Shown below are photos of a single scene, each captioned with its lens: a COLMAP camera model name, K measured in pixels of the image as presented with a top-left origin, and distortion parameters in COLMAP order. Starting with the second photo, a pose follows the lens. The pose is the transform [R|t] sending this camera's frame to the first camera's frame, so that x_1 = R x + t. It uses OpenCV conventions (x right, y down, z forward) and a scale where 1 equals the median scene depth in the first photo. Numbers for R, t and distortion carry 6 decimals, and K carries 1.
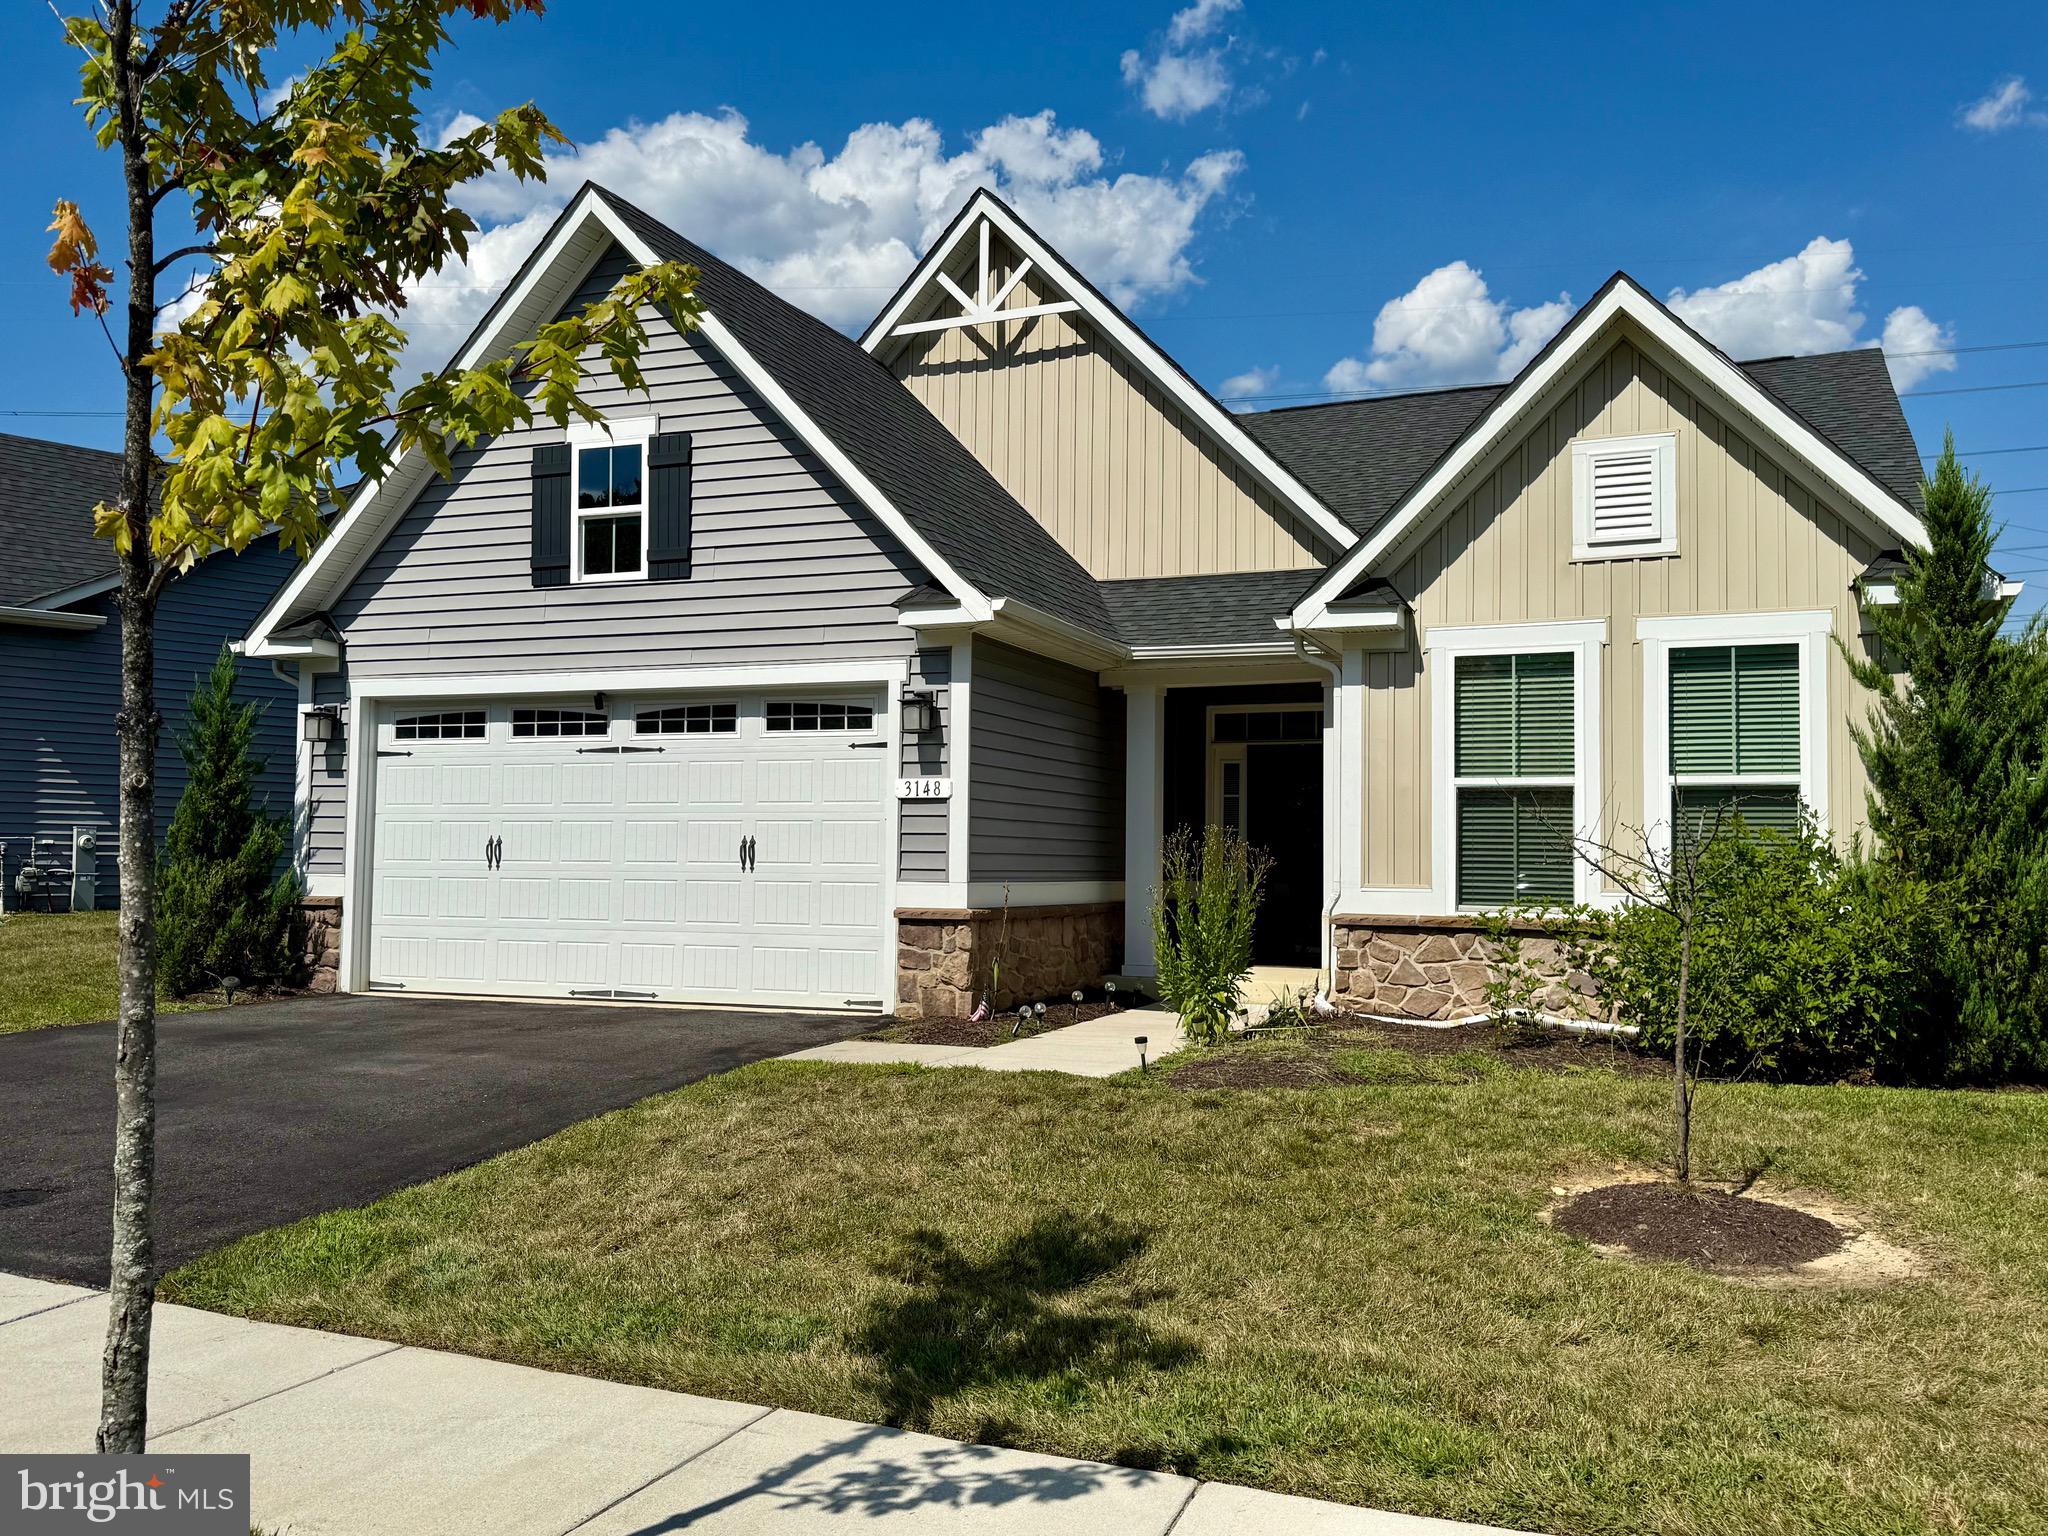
lens RADIAL K [[1713.8, 0, 1012.1], [0, 1713.8, 812.4], [0, 0, 1]] dist [0.095334, -0.084831]
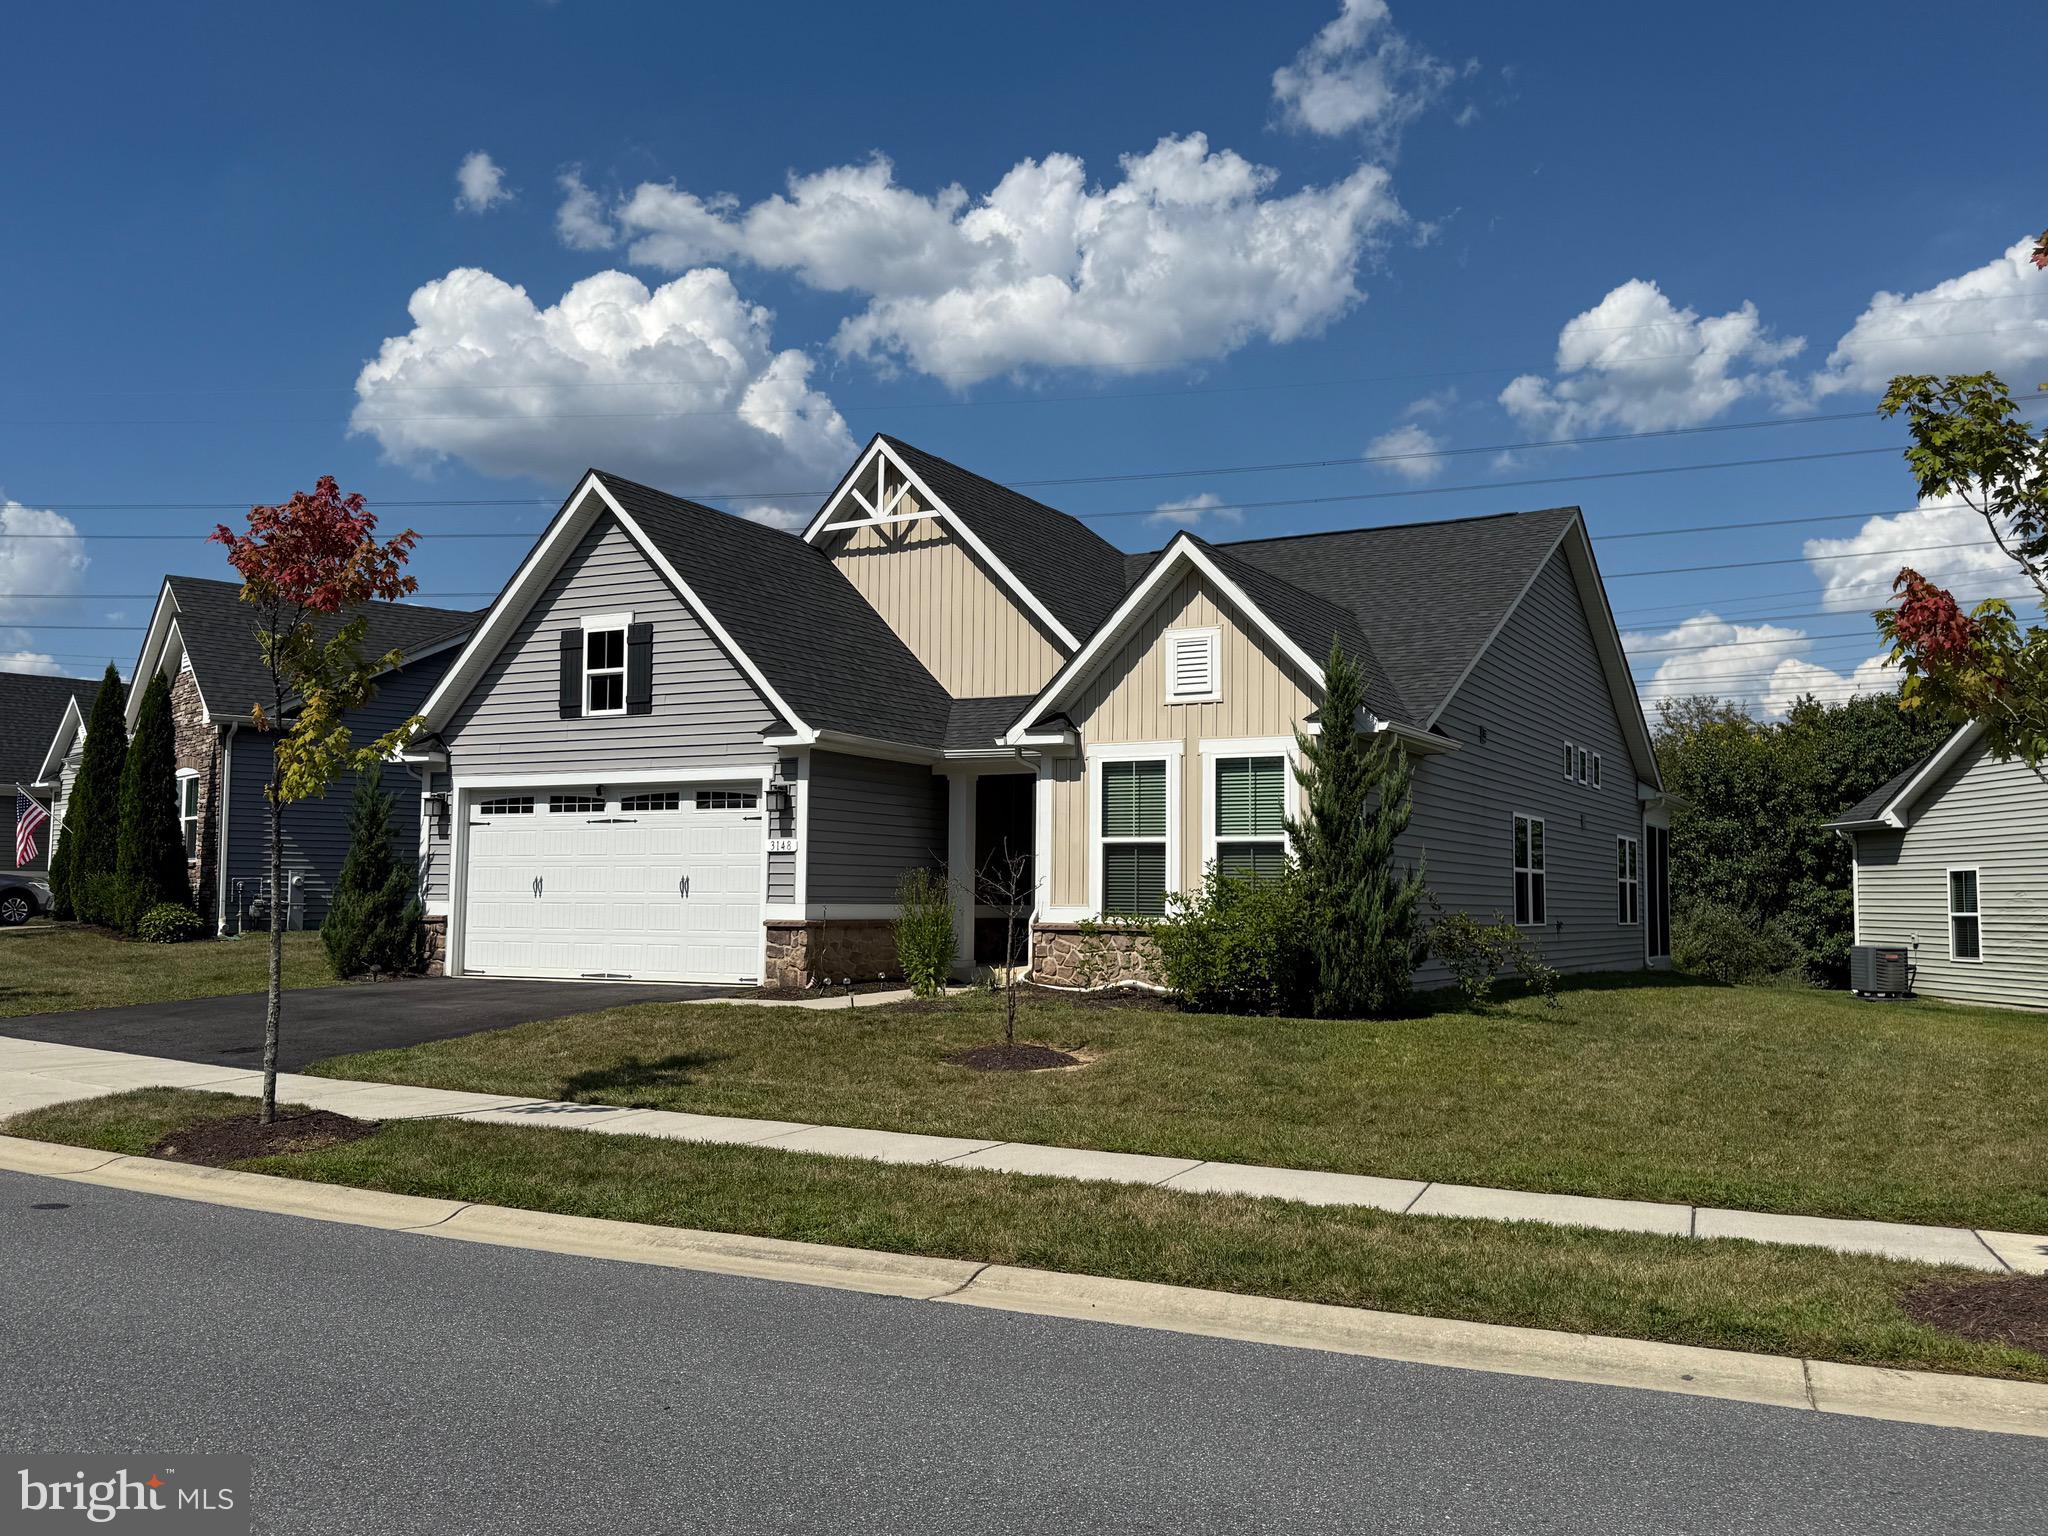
lens RADIAL K [[1713.8, 0, 1024.3], [0, 1713.8, 791.2], [0, 0, 1]] dist [0.095334, -0.084831]
pose [[0.994943, -0.008753, -0.100059, 0.311879], [0.005735, 0.999521, -0.030406, -0.013587], [0.100277, 0.029679, 0.994517, -0.542679]]
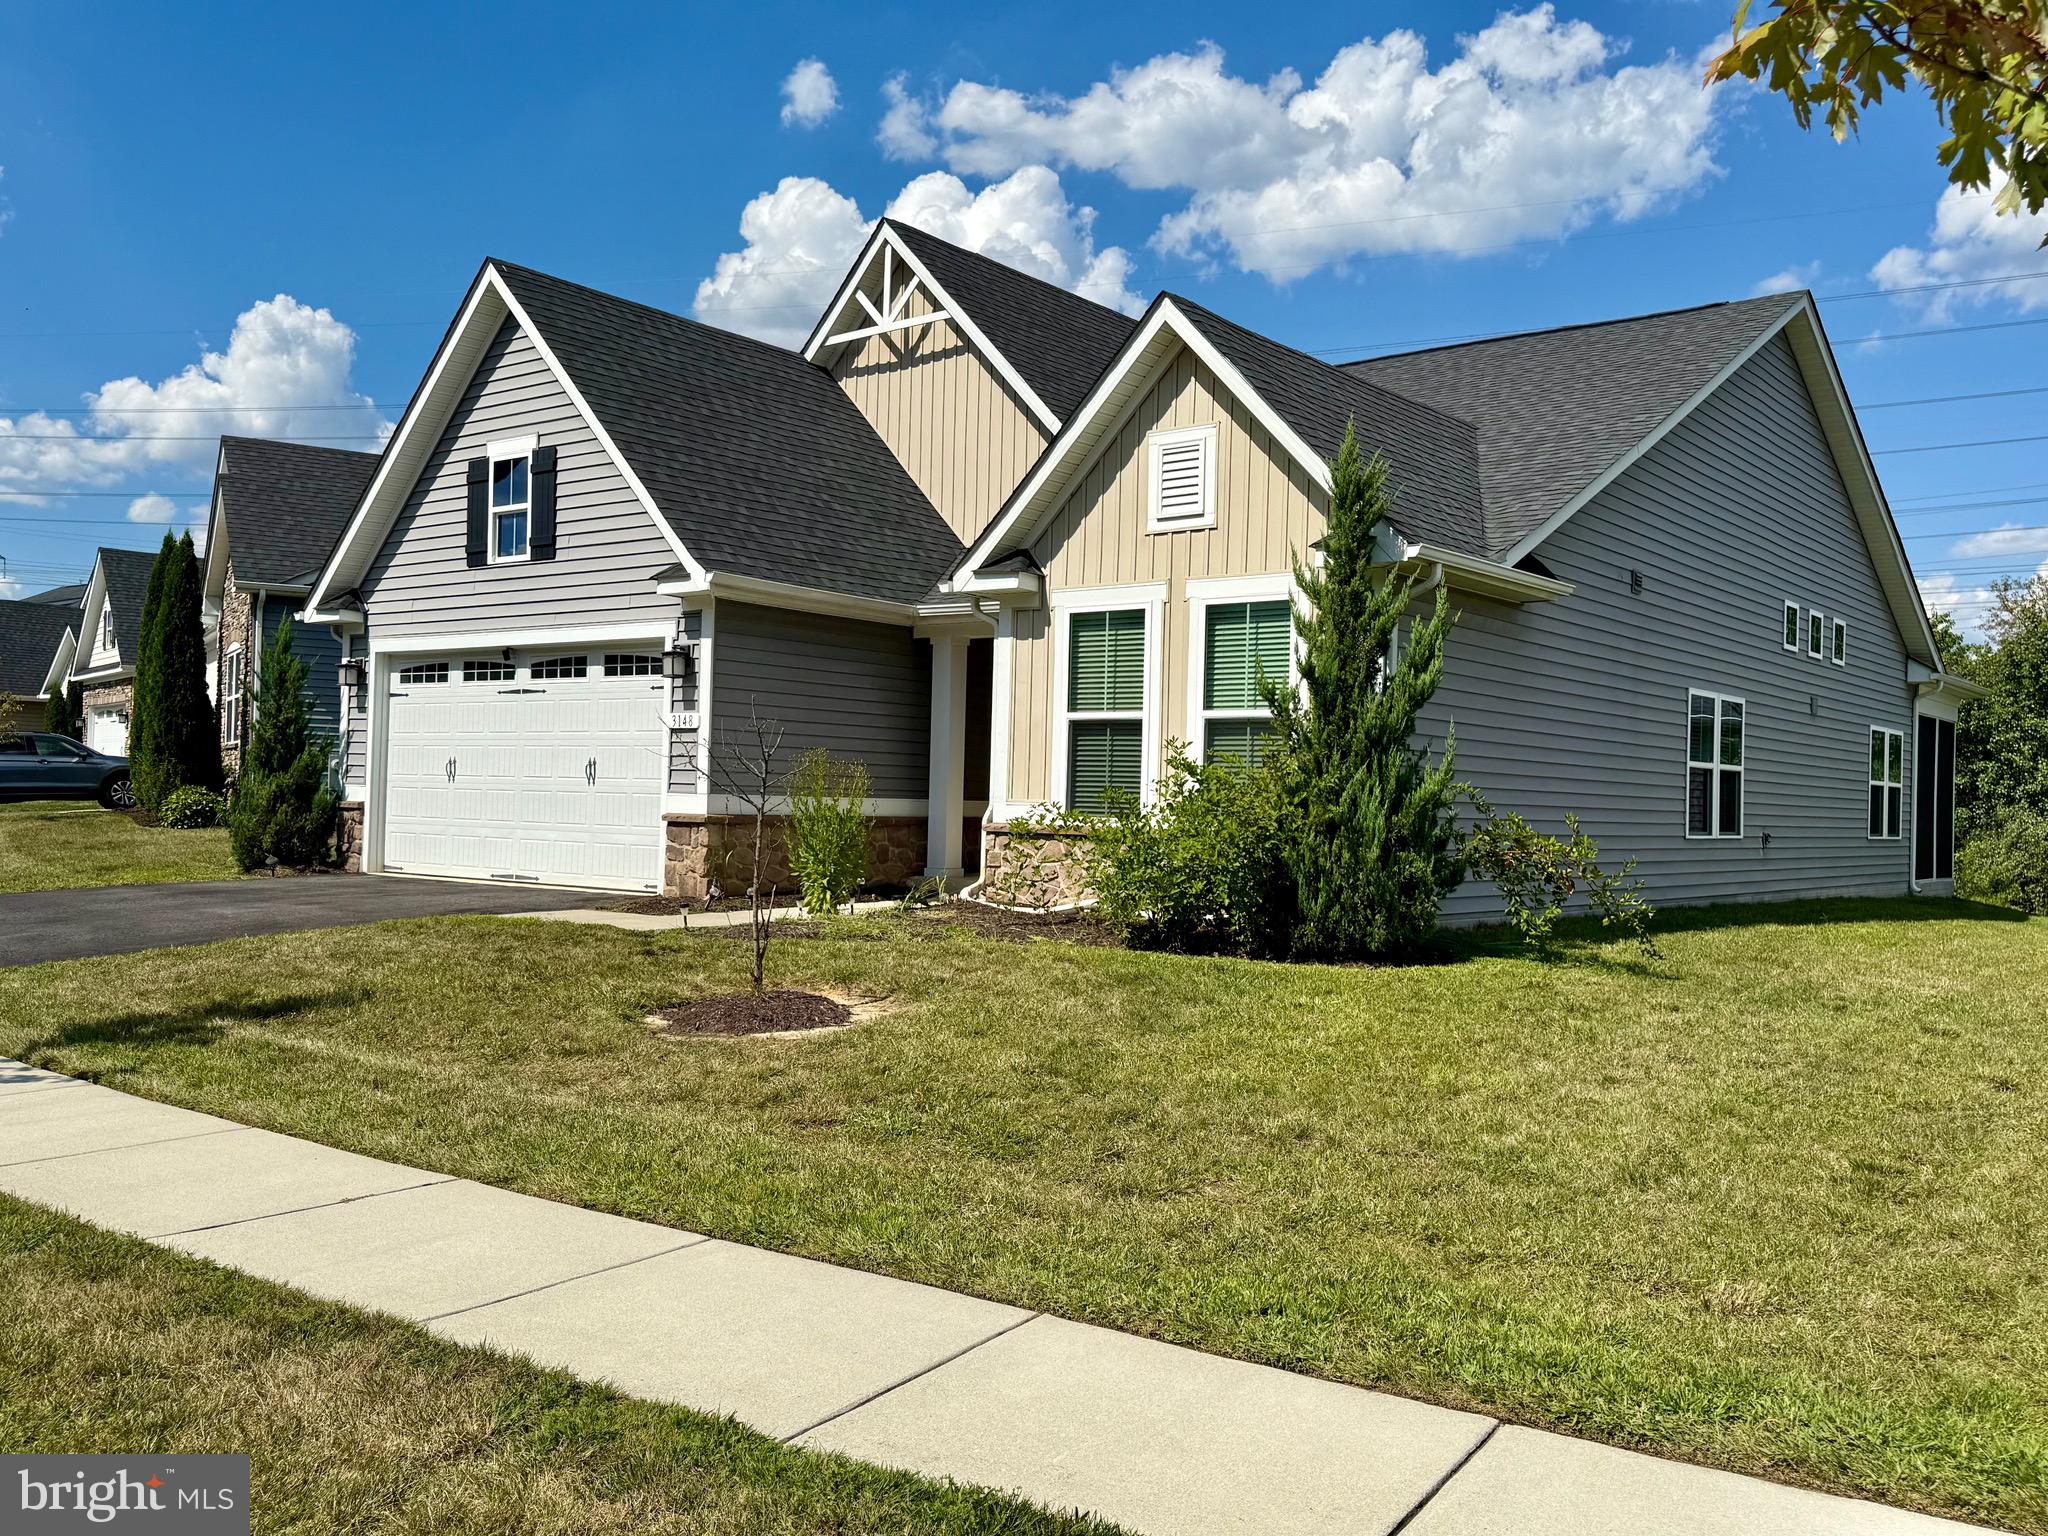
lens RADIAL K [[1713.8, 0, 1033.4], [0, 1713.8, 796.6], [0, 0, 1]] dist [0.095334, -0.084831]
pose [[0.963882, 0.011617, -0.266076, 0.504484], [-0.004060, 0.999573, 0.028936, 0.004150], [0.266299, -0.026810, 0.963518, -0.165313]]
